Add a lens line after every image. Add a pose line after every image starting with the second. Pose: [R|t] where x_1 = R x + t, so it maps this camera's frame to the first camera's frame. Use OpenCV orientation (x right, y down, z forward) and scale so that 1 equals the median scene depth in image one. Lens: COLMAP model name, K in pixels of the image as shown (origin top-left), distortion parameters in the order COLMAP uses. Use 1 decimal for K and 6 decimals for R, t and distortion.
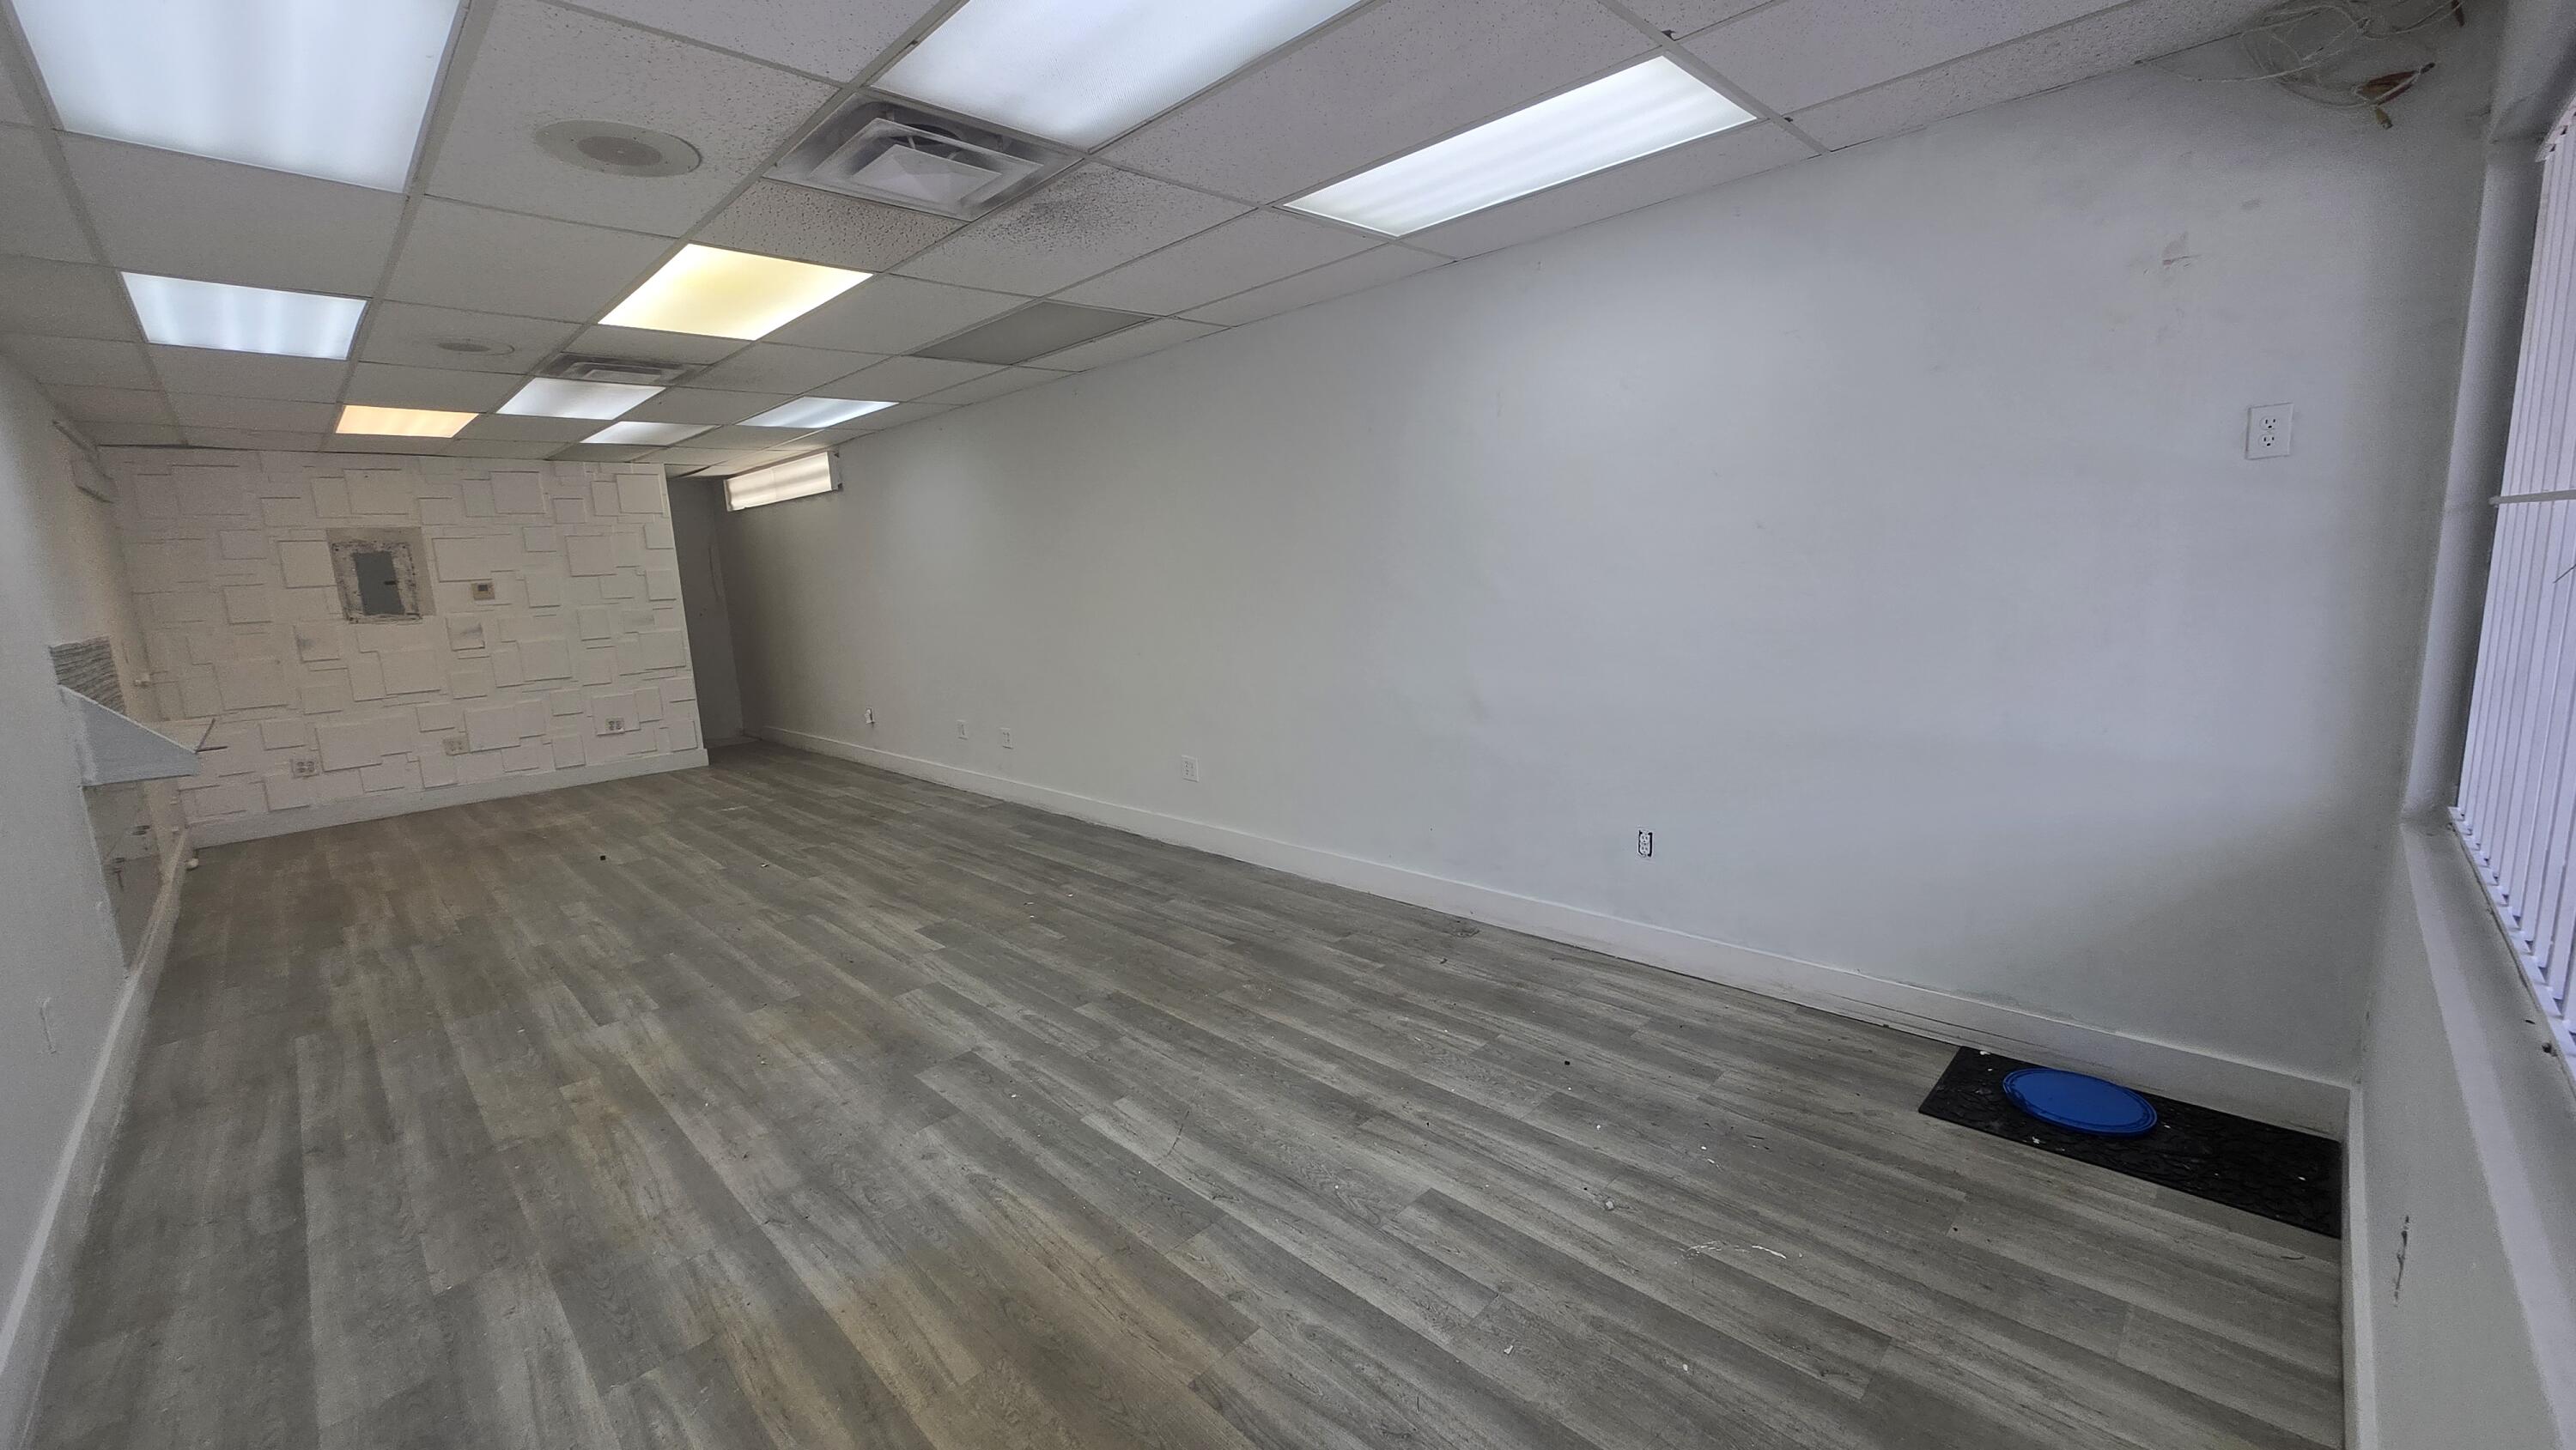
lens RADIAL K [[1022.0, 0, 1281.9], [0, 1022.0, 732.5], [0, 0, 1]] dist [-0.002693, 0.000048]
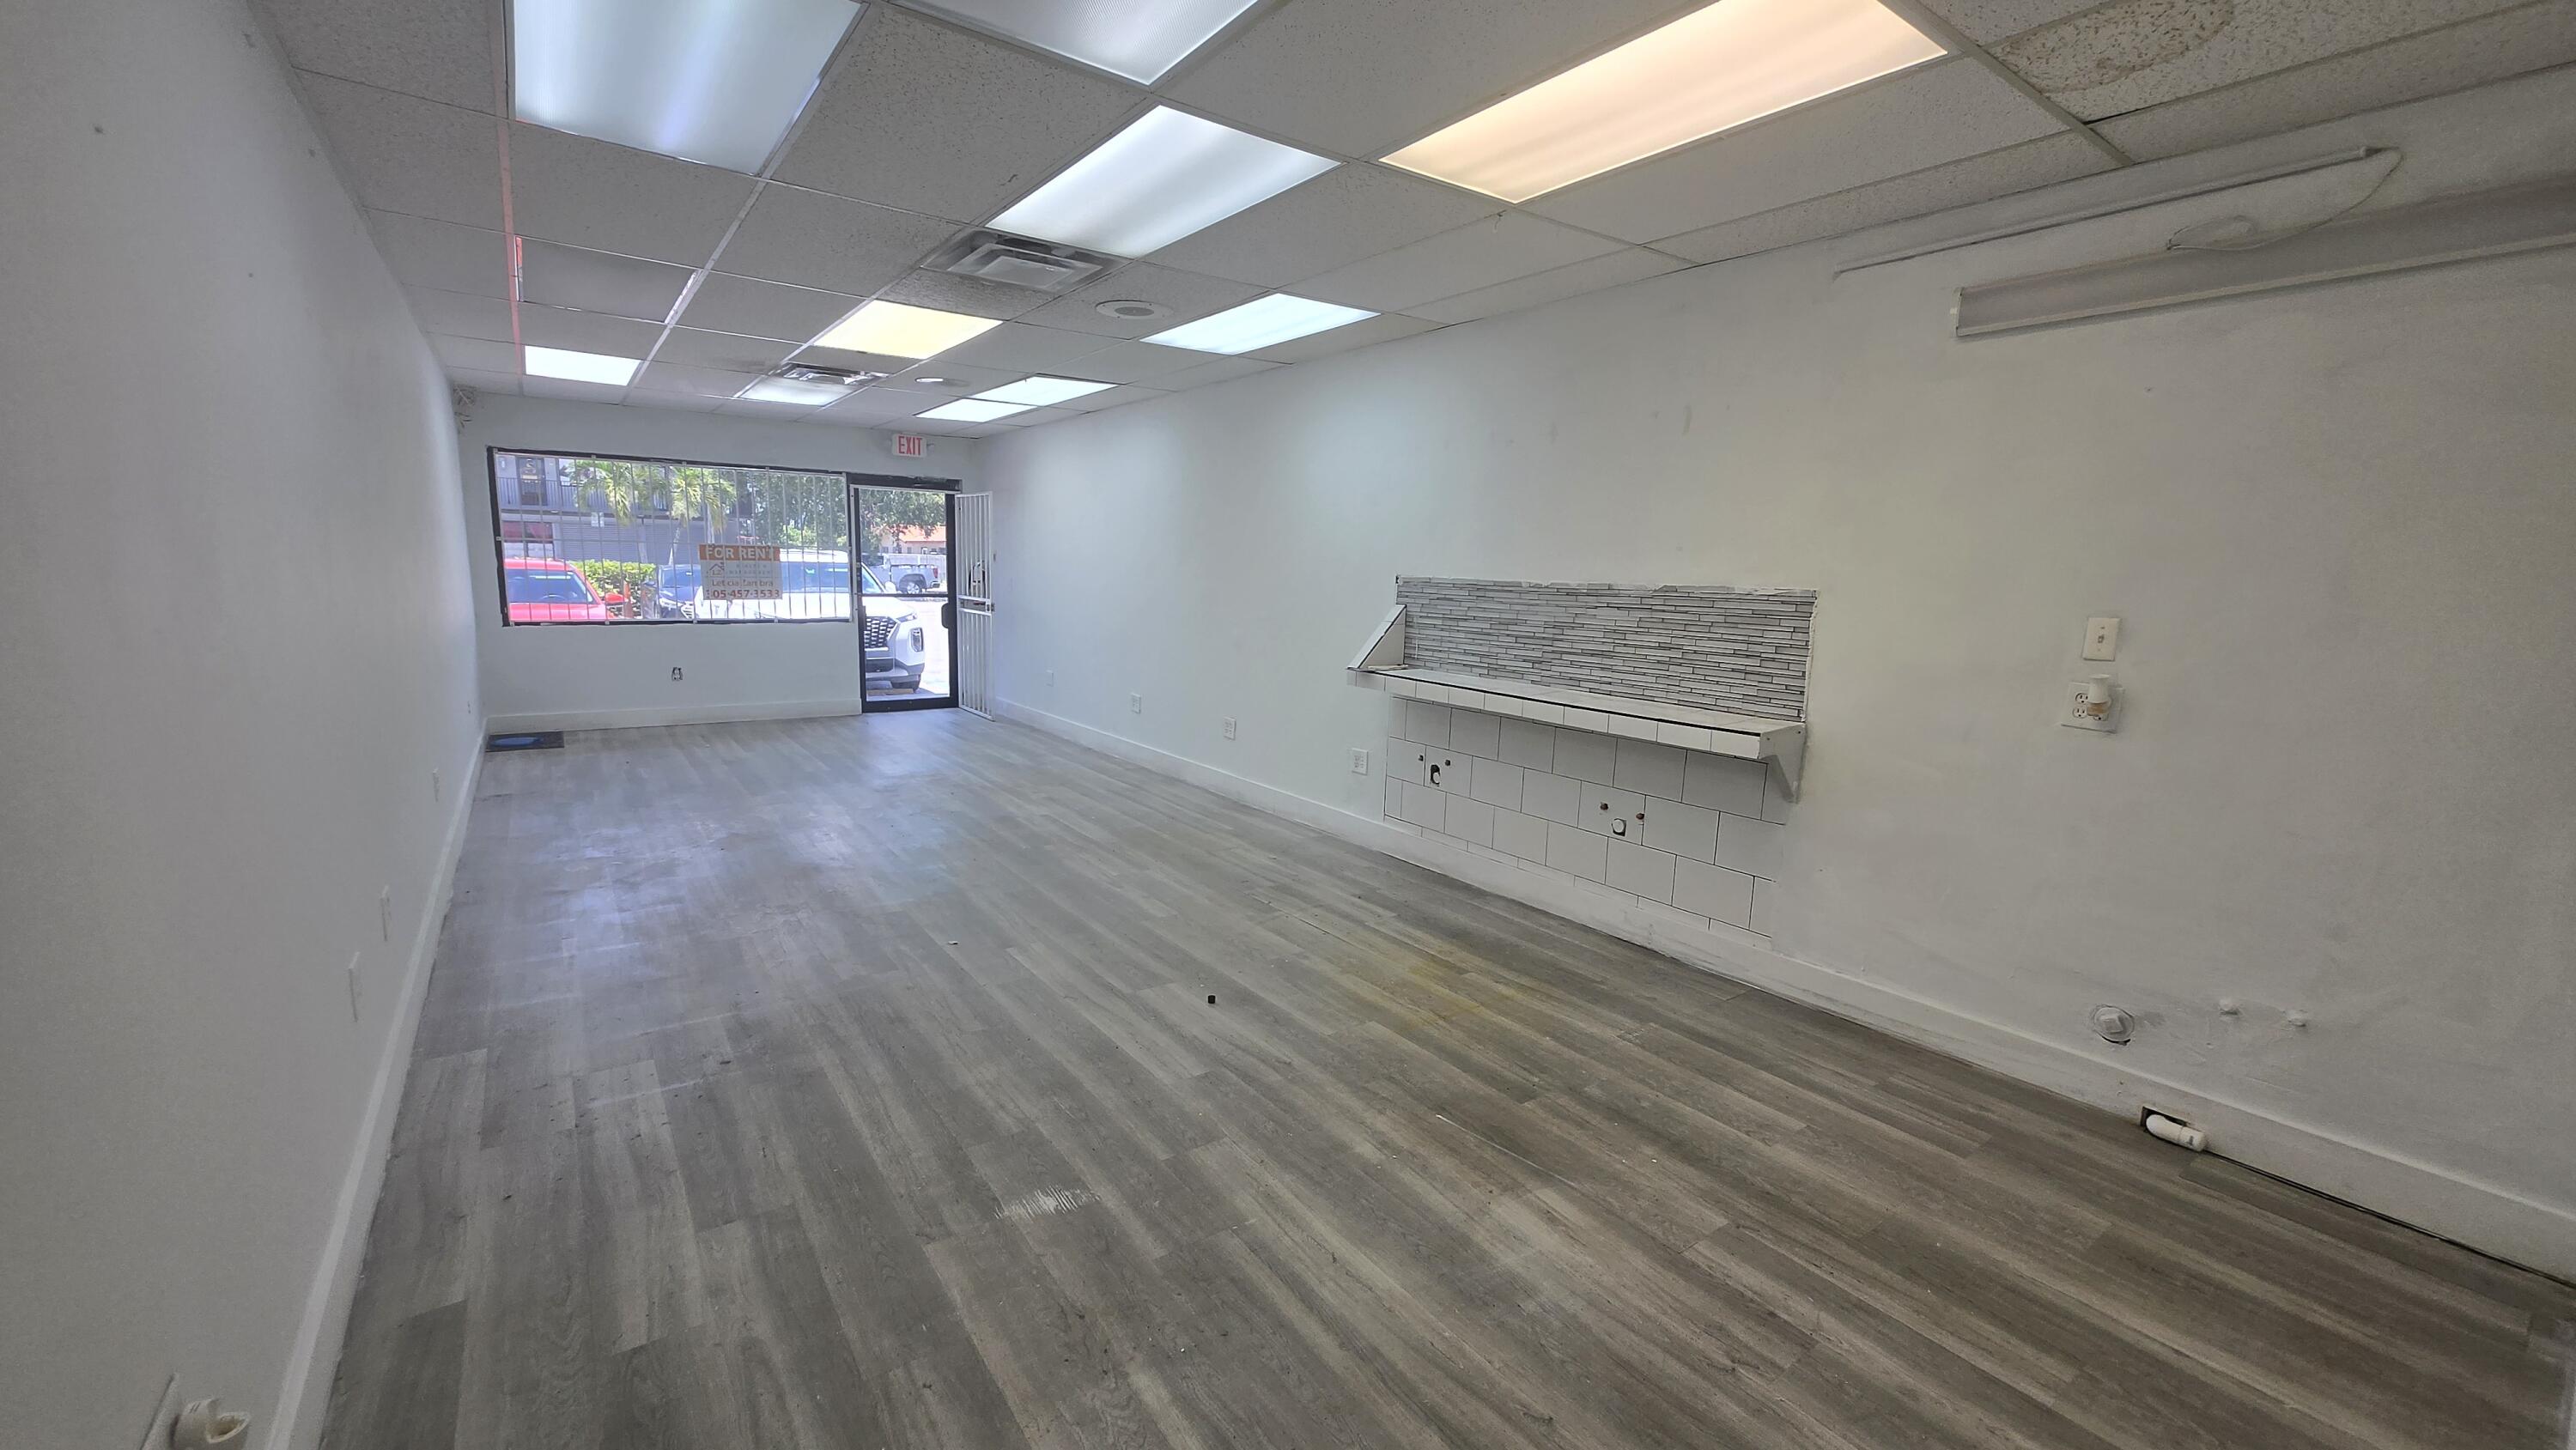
lens RADIAL K [[1022.0, 0, 1281.9], [0, 1022.0, 732.5], [0, 0, 1]] dist [-0.002693, 0.000048]
pose [[-0.987671, -0.002471, 0.156527, -1.723470], [0.047126, 0.948801, 0.312341, -0.438920], [-0.149284, 0.315866, -0.936986, 3.238180]]
